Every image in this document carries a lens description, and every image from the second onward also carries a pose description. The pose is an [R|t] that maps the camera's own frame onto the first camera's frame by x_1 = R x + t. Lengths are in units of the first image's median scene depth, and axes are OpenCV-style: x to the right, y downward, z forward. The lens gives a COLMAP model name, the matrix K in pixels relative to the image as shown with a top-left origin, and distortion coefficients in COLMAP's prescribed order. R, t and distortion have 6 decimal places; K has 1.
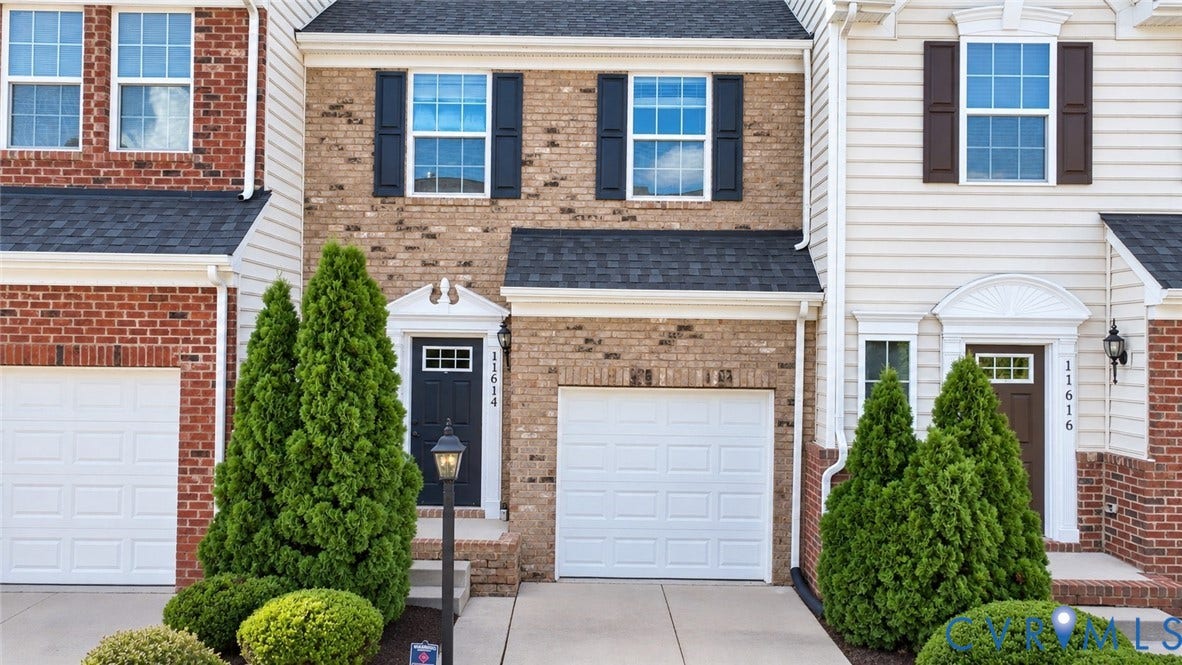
lens RADIAL K [[828.3, 0, 591.0], [0, 828.3, 332.5], [0, 0, 1]] dist [-0.000497, -0.001245]
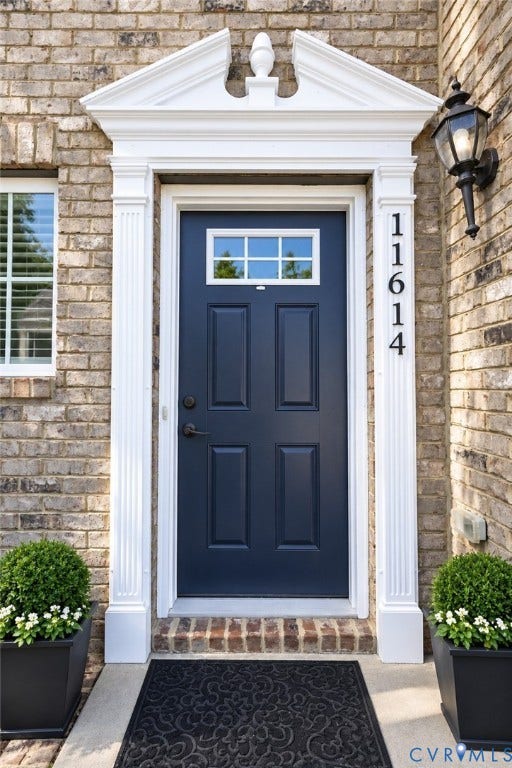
lens RADIAL K [[288.9, 0, 256.0], [0, 288.9, 384.0], [0, 0, 1]] dist [0.000155, -0.000042]
pose [[0.999930, -0.011706, 0.001410, -0.183356], [0.011698, 0.999918, 0.005116, 0.101162], [-0.001469, -0.005099, 0.999986, 0.870431]]
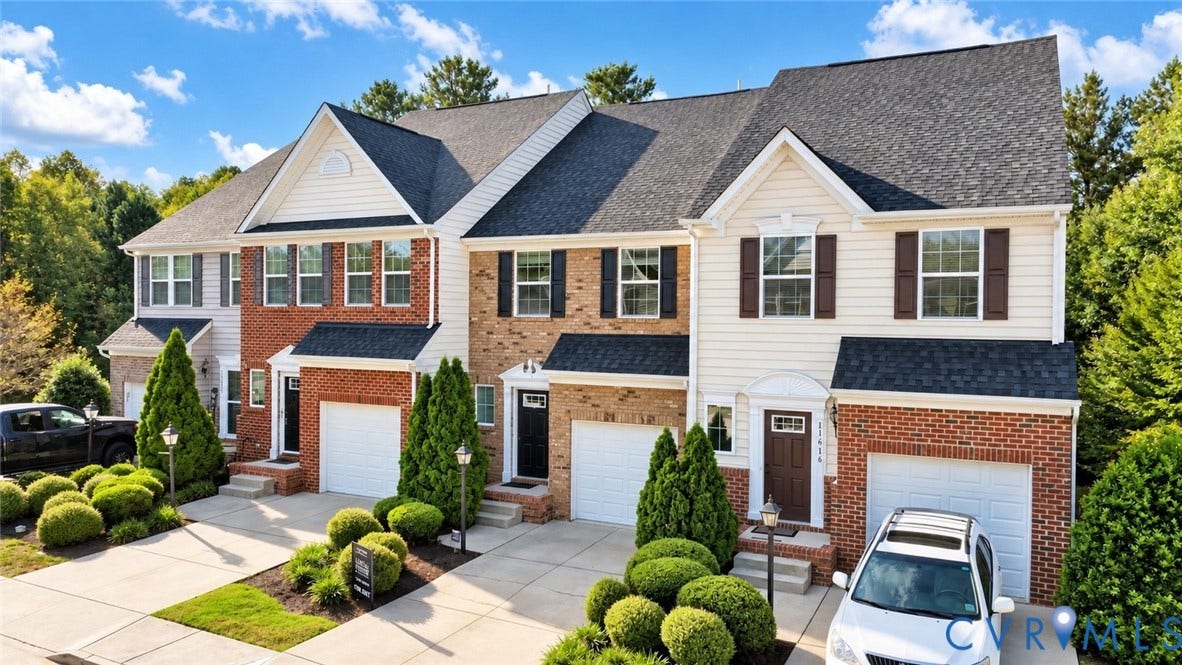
lens RADIAL K [[816.8, 0, 591.0], [0, 816.8, 332.5], [0, 0, 1]] dist [-0.000642, -0.000115]
pose [[0.897224, 0.002853, -0.441567, 0.792180], [0.006515, 0.999785, 0.019698, -0.165513], [0.441529, -0.020550, 0.897012, -0.637379]]
